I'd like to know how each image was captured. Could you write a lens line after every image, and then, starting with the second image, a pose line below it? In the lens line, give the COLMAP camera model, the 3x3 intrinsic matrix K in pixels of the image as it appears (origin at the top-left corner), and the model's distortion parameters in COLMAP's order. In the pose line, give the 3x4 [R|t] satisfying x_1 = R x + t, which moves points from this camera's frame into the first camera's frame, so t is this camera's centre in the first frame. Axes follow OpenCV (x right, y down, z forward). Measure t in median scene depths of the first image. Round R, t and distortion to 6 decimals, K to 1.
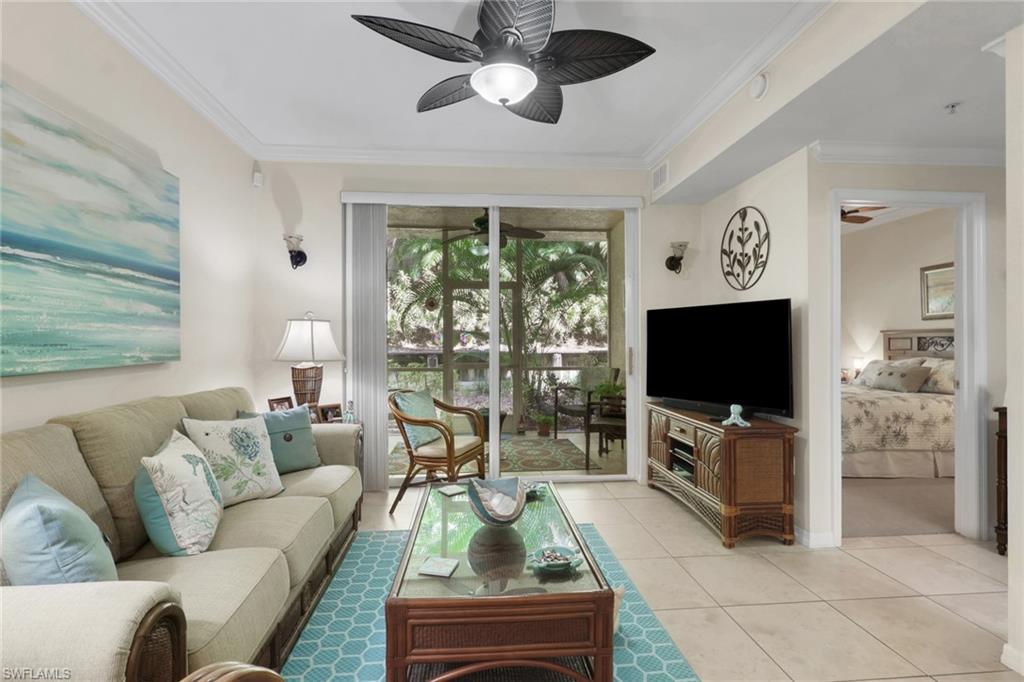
lens RADIAL K [[483.0, 0, 507.8], [0, 483.0, 335.5], [0, 0, 1]] dist [-0.008133, 0.001516]
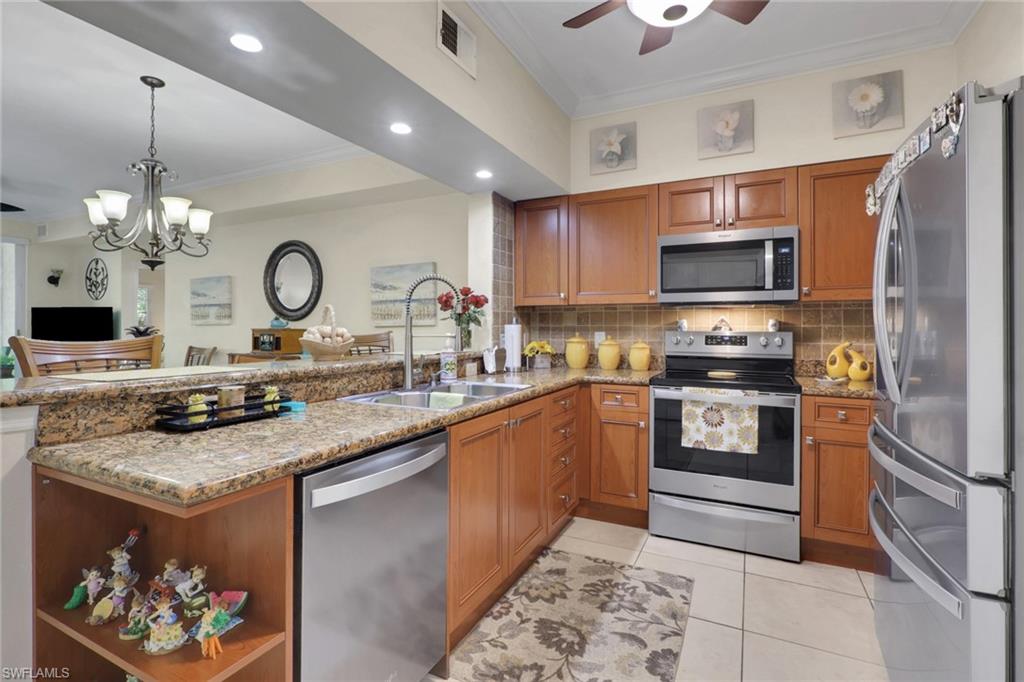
lens RADIAL K [[483.0, 0, 512.3], [0, 483.0, 328.5], [0, 0, 1]] dist [-0.008133, 0.001516]
pose [[0.525454, 0.000635, 0.850822, -0.240574], [-0.012152, 0.999903, 0.006758, -0.010476], [-0.850735, -0.013890, 0.525411, -1.237361]]
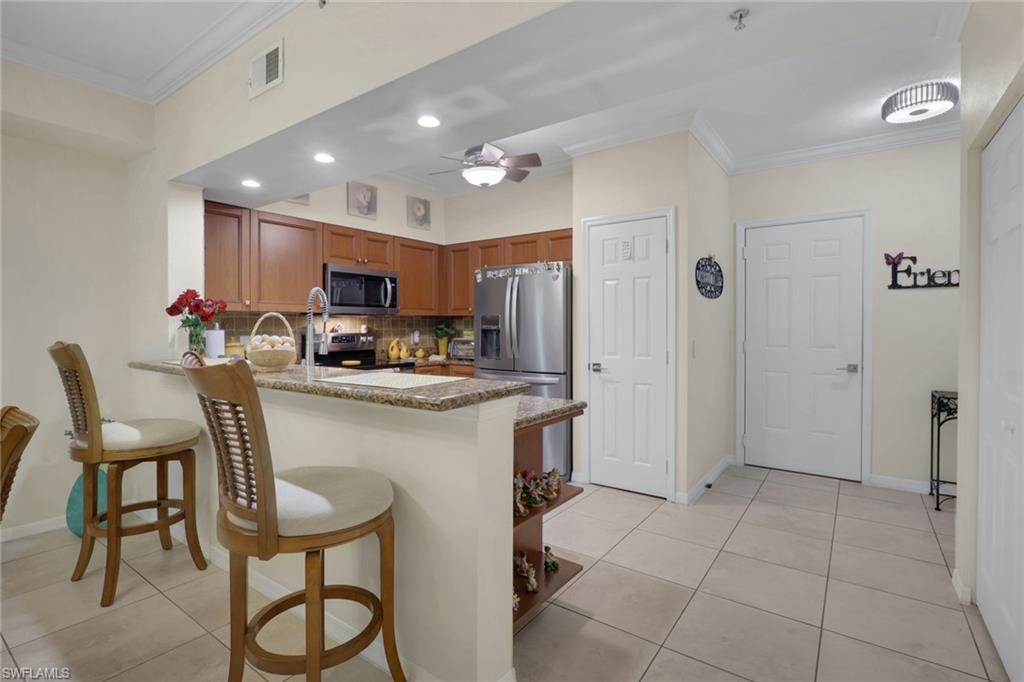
lens RADIAL K [[483.0, 0, 505.6], [0, 483.0, 332.2], [0, 0, 1]] dist [-0.008133, 0.001516]
pose [[-0.749615, -0.004059, 0.661862, -0.422519], [-0.002266, 0.999991, 0.003566, -0.012156], [-0.661871, 0.001173, -0.749617, -0.541012]]
